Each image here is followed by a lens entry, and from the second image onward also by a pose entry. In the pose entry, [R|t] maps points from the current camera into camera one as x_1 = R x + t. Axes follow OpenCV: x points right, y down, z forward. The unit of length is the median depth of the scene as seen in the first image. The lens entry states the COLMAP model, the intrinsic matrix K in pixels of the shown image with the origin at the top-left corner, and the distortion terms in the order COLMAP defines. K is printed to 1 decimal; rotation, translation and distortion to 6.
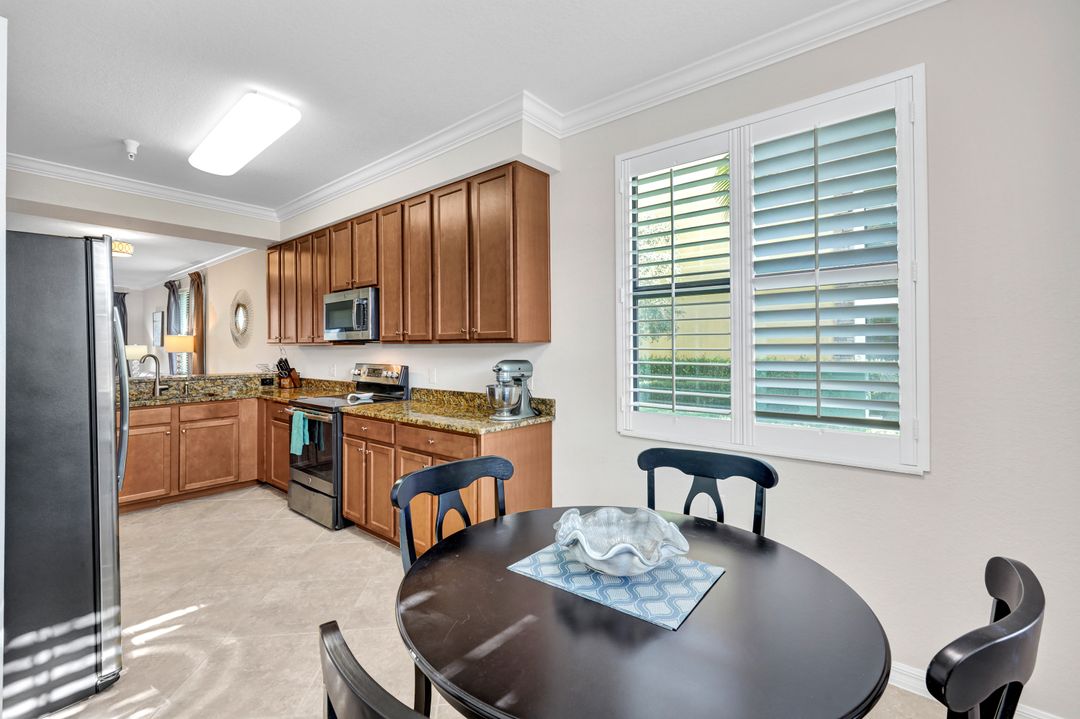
lens RADIAL K [[473.0, 0, 558.5], [0, 473.0, 337.6], [0, 0, 1]] dist [-0.005760, 0.000062]
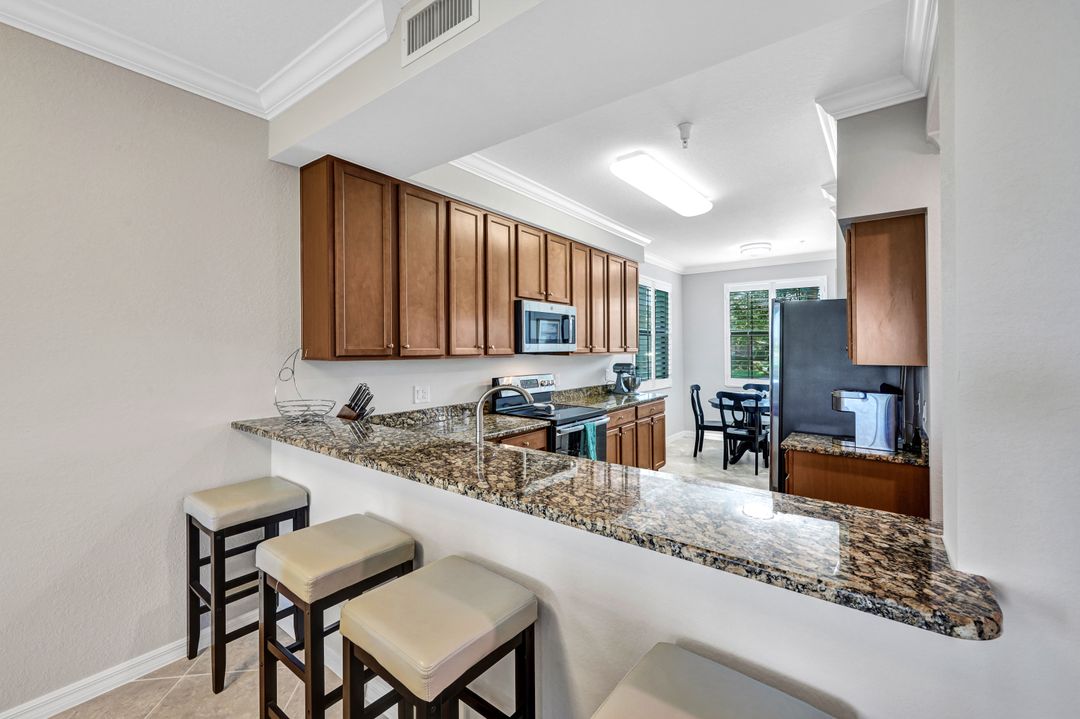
lens RADIAL K [[446.5, 0, 533.6], [0, 446.5, 352.3], [0, 0, 1]] dist [0.001971, -0.000547]
pose [[-0.028659, -0.006639, 0.999567, -1.358947], [-0.021960, 0.999741, 0.006011, 0.000999], [-0.999348, -0.021778, -0.028798, 1.034518]]
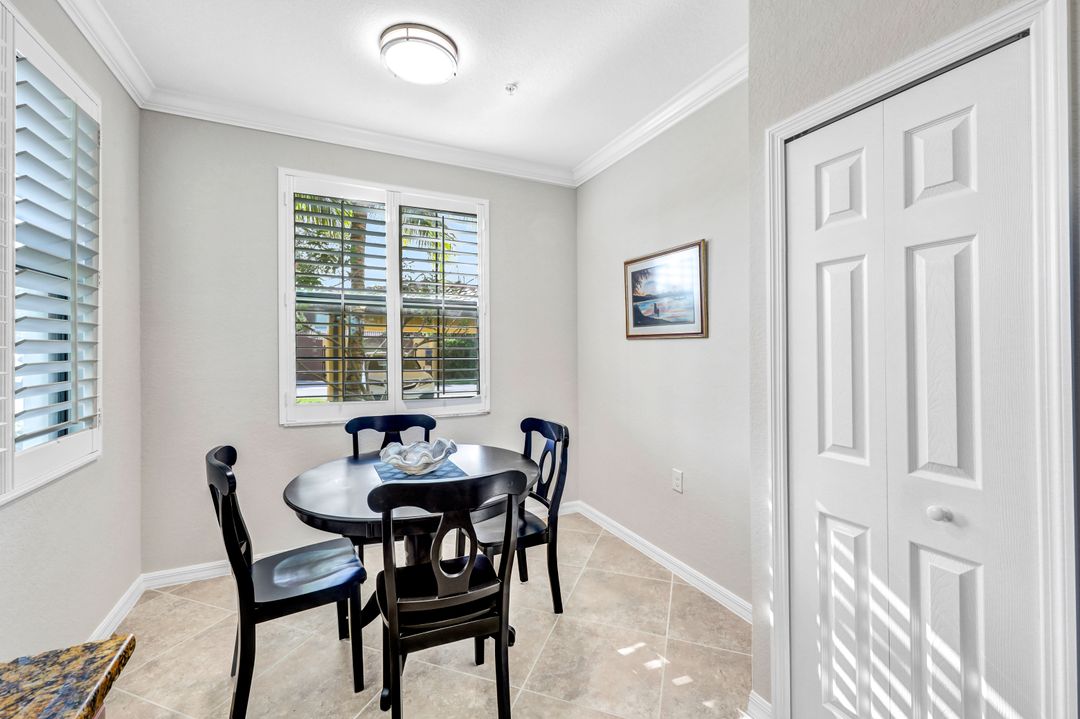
lens RADIAL K [[446.5, 0, 546.9], [0, 446.5, 347.2], [0, 0, 1]] dist [0.001971, -0.000547]
pose [[-0.913494, 0.001264, 0.406851, -0.324260], [-0.009438, 0.999660, -0.024297, 0.018024], [-0.406743, -0.026035, -0.913172, 0.711557]]
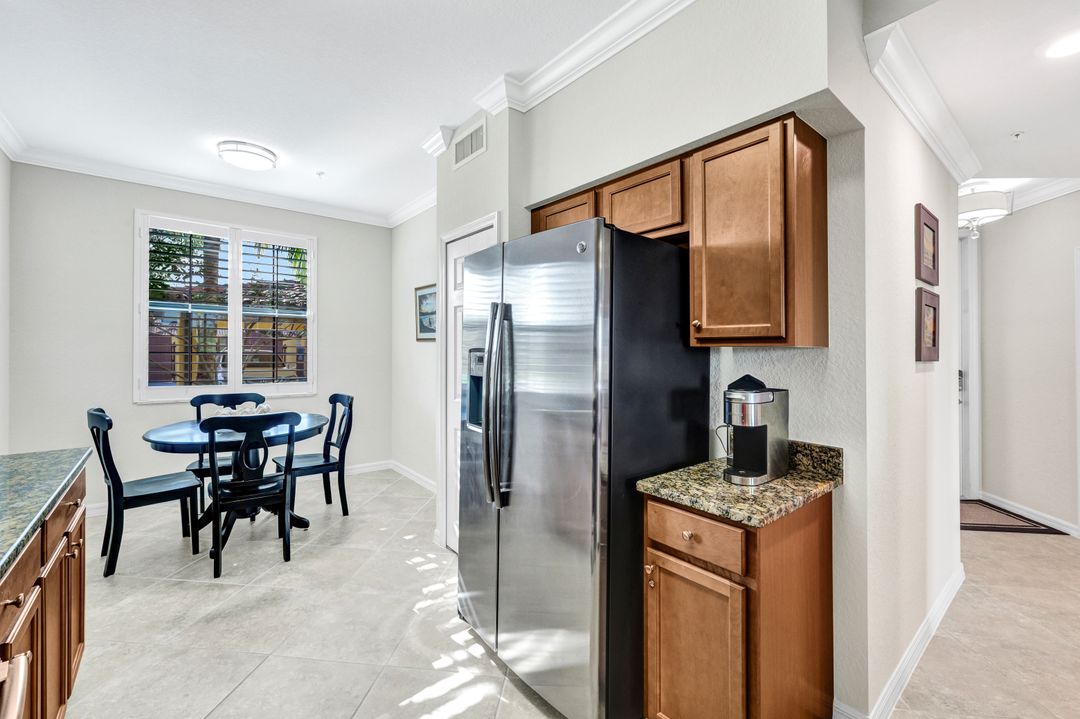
lens RADIAL K [[446.5, 0, 548.2], [0, 446.5, 344.7], [0, 0, 1]] dist [0.001971, -0.000547]
pose [[-0.982828, -0.006865, 0.184394, -0.652261], [-0.012550, 0.999481, -0.029681, 0.022035], [-0.184095, -0.031486, -0.982404, 0.979618]]
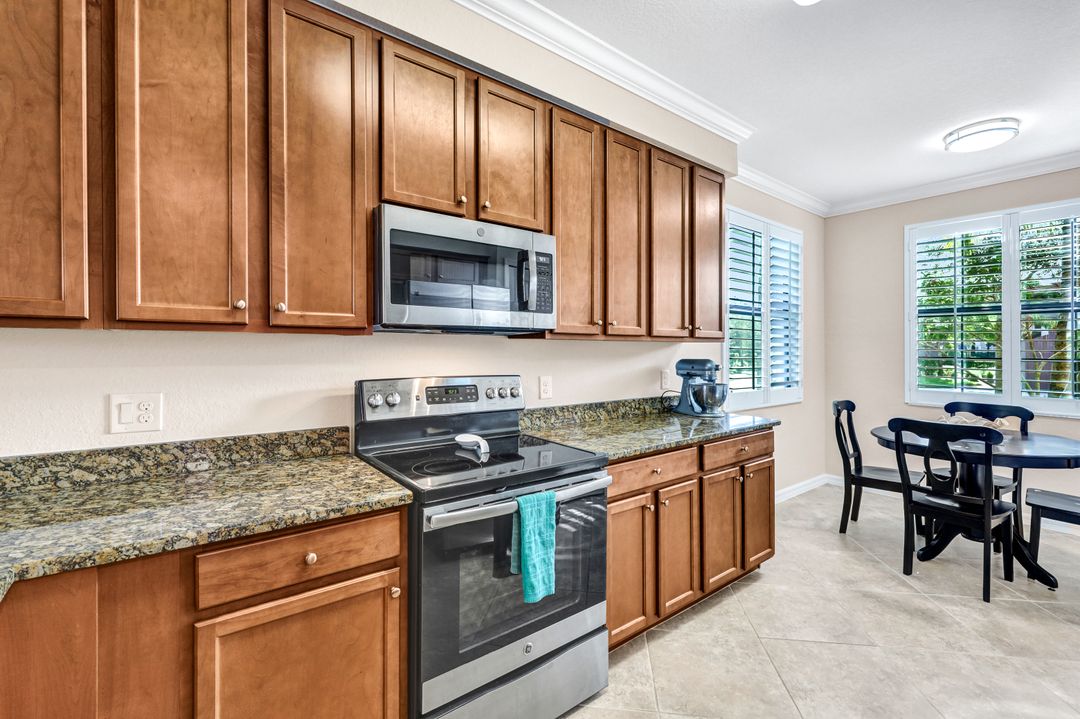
lens RADIAL K [[473.0, 0, 530.3], [0, 473.0, 349.8], [0, 0, 1]] dist [-0.005760, 0.000062]
pose [[0.226016, 0.000343, 0.974123, -0.866503], [-0.027763, 0.999596, 0.006089, 0.022824], [-0.973728, -0.028421, 0.225935, 0.821412]]
